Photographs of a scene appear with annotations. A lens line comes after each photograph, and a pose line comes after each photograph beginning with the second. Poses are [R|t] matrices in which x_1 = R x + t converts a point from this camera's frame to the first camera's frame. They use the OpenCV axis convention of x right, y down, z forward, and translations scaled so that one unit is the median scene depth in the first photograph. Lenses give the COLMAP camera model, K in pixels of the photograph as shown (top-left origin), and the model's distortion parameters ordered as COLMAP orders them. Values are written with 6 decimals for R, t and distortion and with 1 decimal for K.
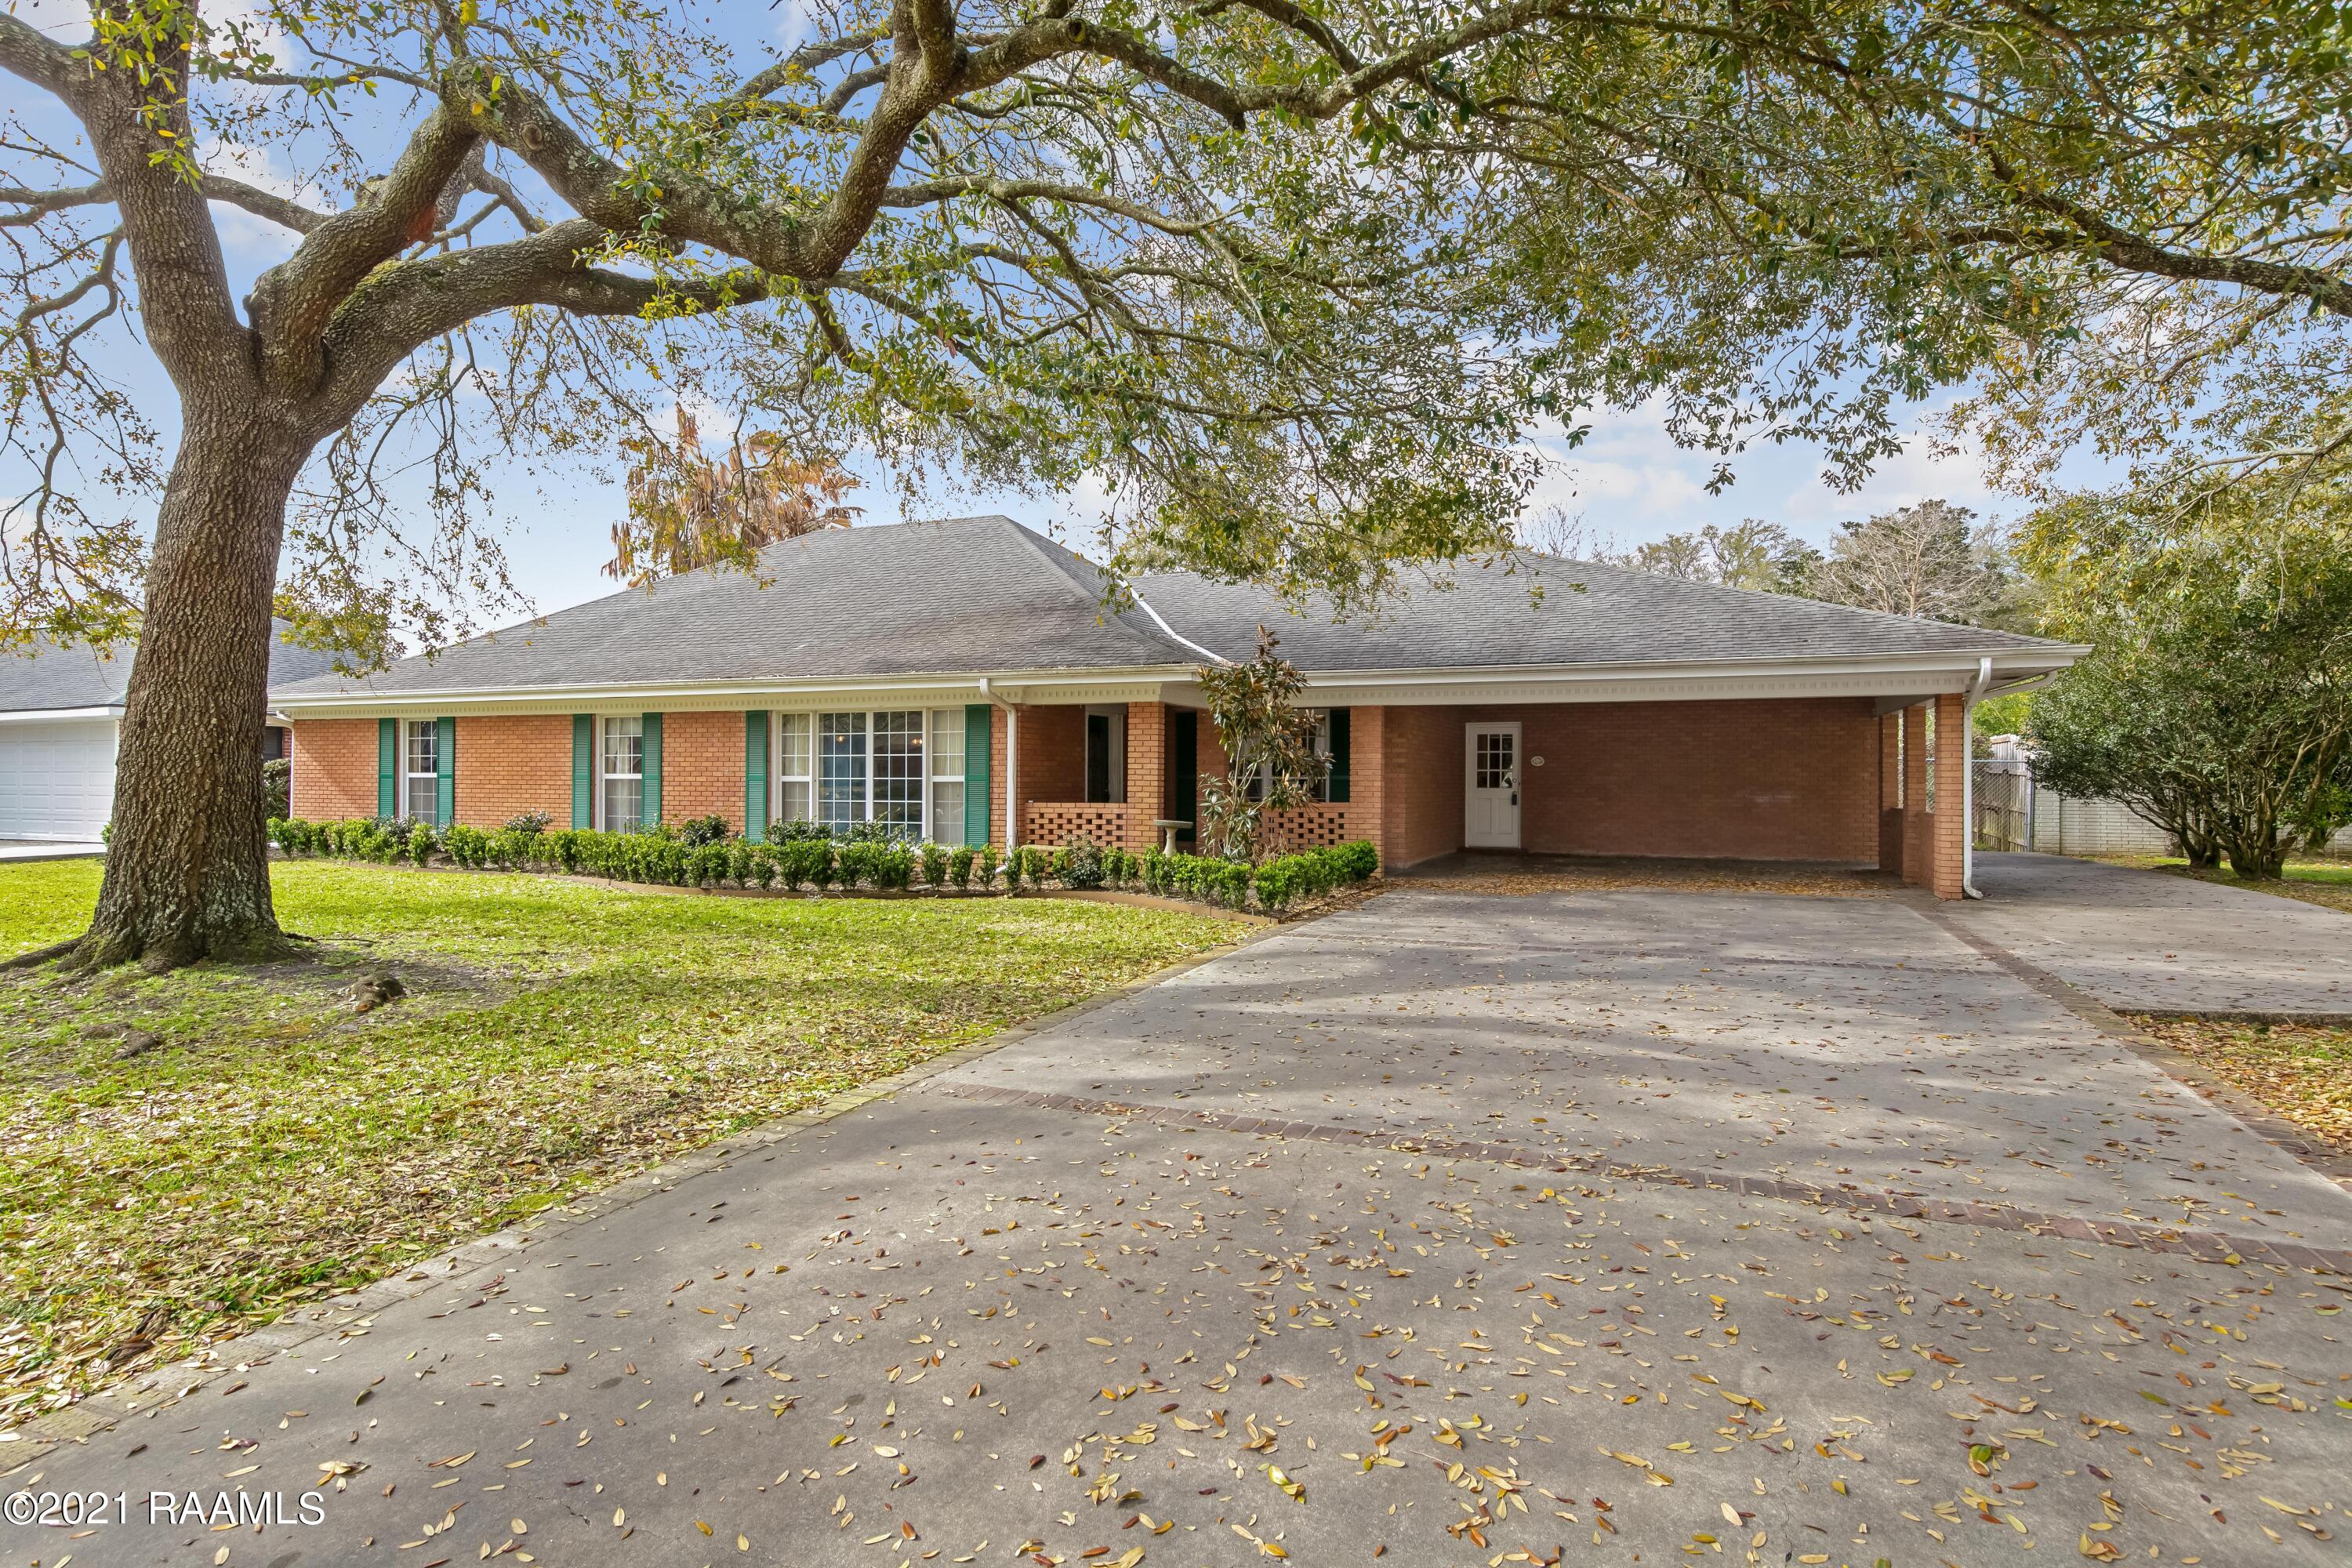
lens RADIAL K [[1228.0, 0, 1280.1], [0, 1228.0, 758.9], [0, 0, 1]] dist [0.000753, -0.001476]
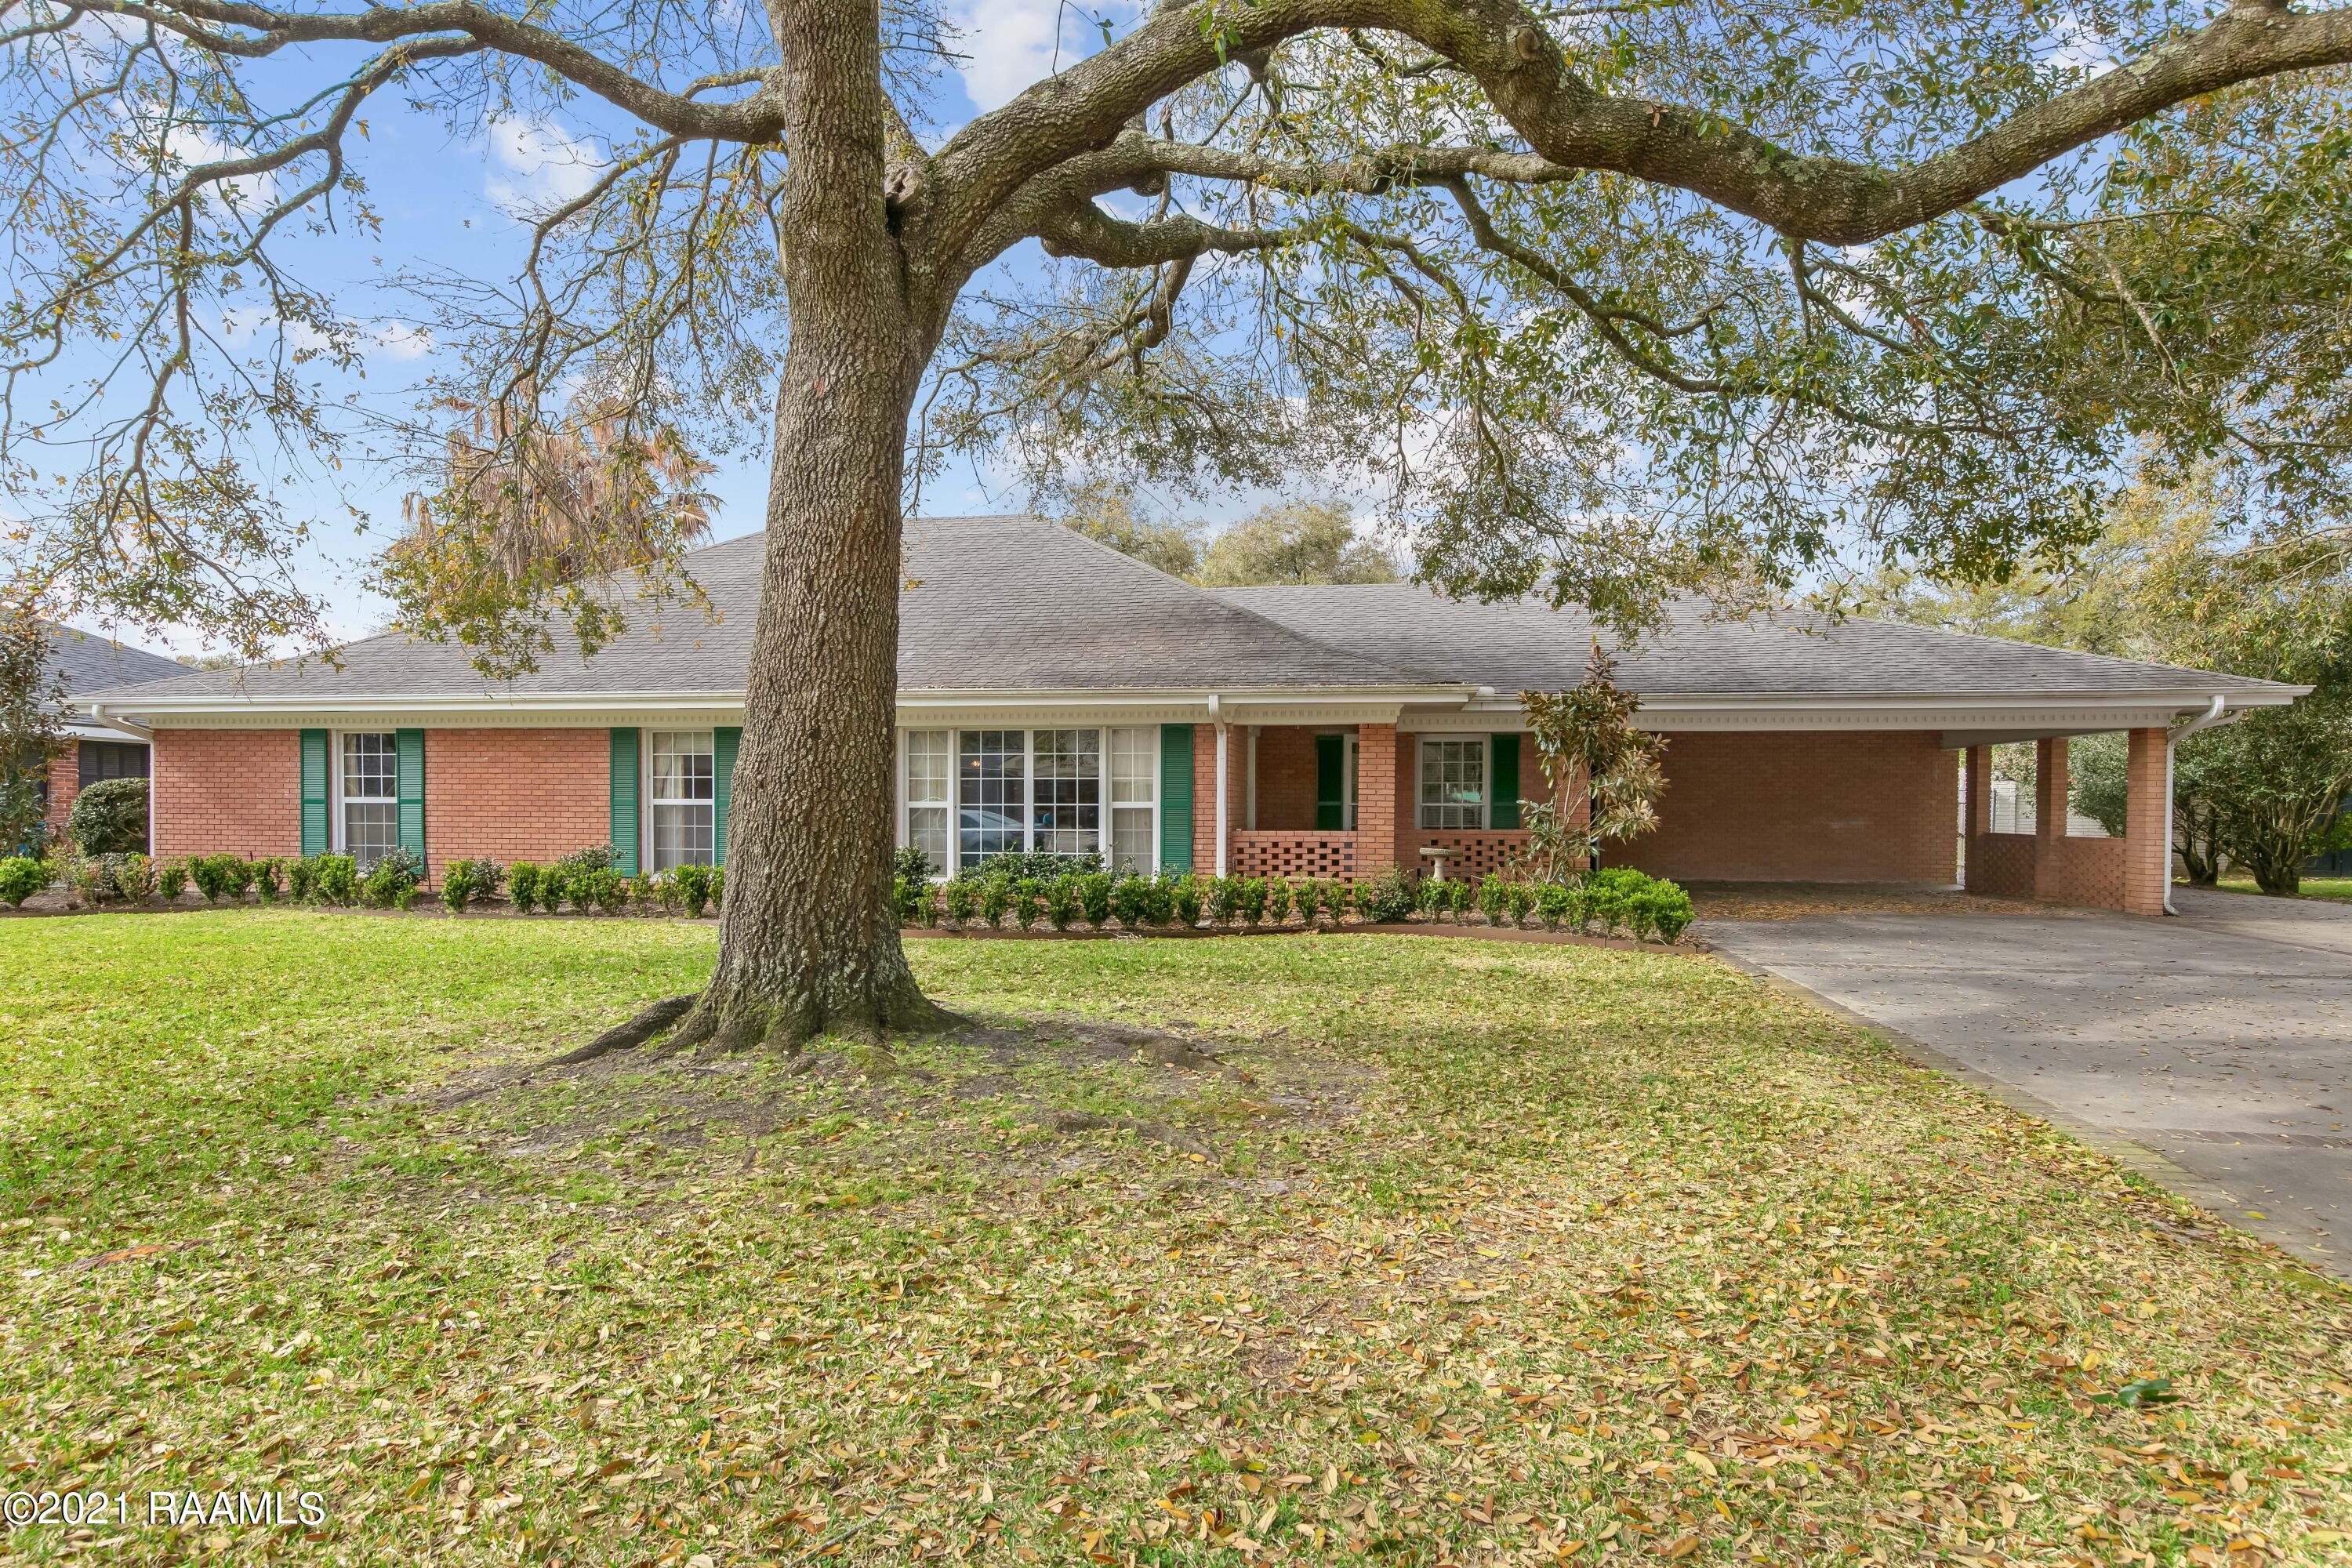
lens RADIAL K [[1244.8, 0, 1170.4], [0, 1244.8, 796.4], [0, 0, 1]] dist [0.000557, -0.000786]
pose [[0.976054, 0.003267, 0.217505, -0.447359], [-0.004977, 0.999961, 0.007314, 0.003116], [-0.217473, -0.008221, 0.976032, 0.097085]]
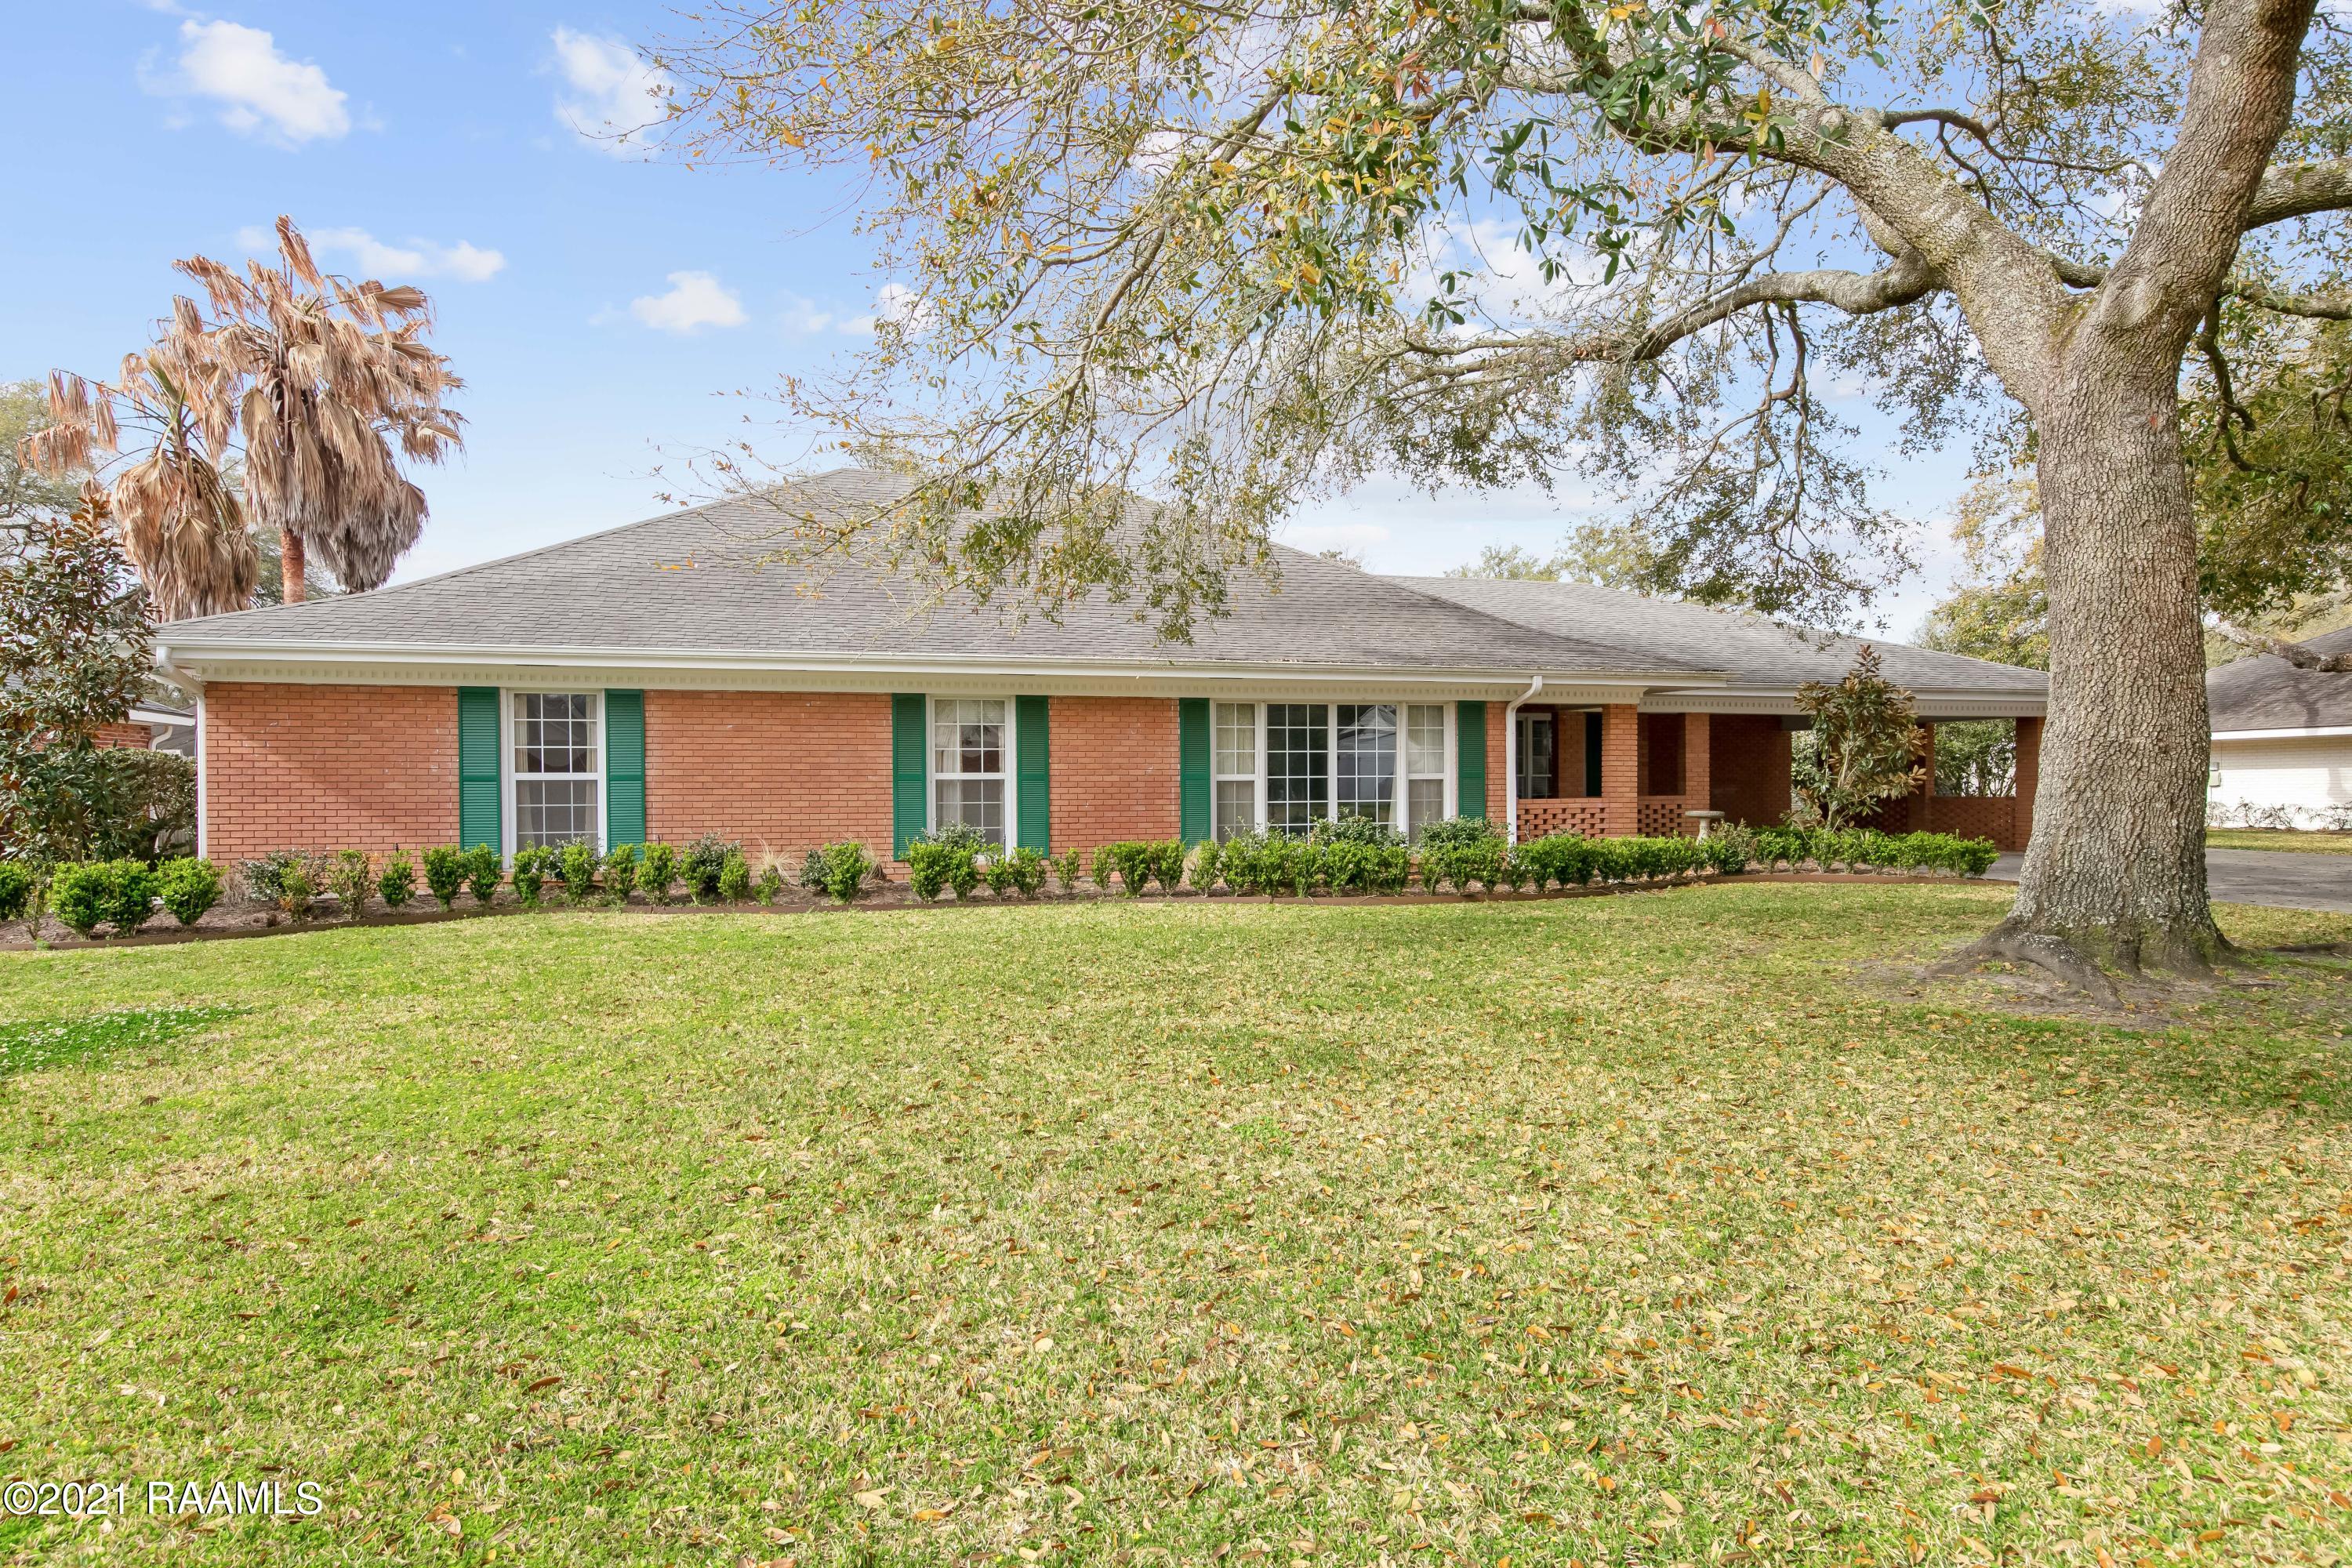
lens RADIAL K [[1244.8, 0, 1171.0], [0, 1244.8, 776.8], [0, 0, 1]] dist [0.000557, -0.000786]
pose [[0.808121, -0.004177, 0.589002, -1.024657], [-0.003472, 0.999924, 0.011854, 0.005658], [-0.589006, -0.011625, 0.808045, 0.326283]]
